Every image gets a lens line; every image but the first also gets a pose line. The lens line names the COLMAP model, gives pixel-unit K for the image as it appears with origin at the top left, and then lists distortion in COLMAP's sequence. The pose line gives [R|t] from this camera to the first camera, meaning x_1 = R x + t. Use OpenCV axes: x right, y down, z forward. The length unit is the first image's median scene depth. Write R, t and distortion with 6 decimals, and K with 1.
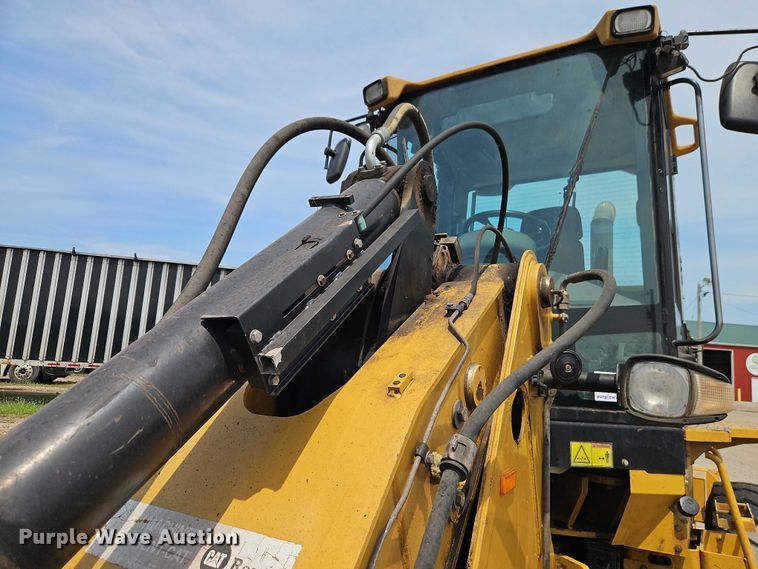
lens RADIAL K [[515.7, 0, 379.0], [0, 515.7, 284.5], [0, 0, 1]] dist [0.071124, -0.065249]
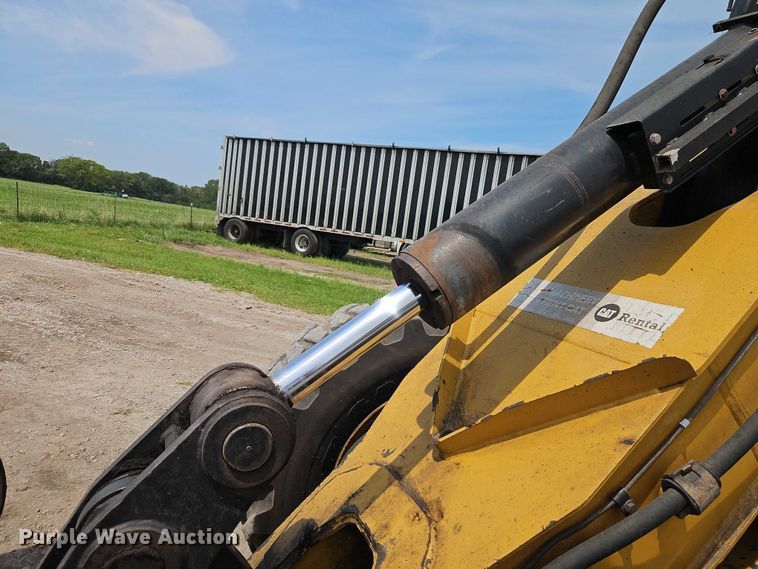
lens RADIAL K [[515.7, 0, 379.0], [0, 515.7, 284.5], [0, 0, 1]] dist [0.071124, -0.065249]
pose [[0.799198, 0.106312, -0.591592, 0.001313], [0.006547, 0.982636, 0.185429, 0.173727], [0.601033, -0.152068, 0.784624, -0.319687]]
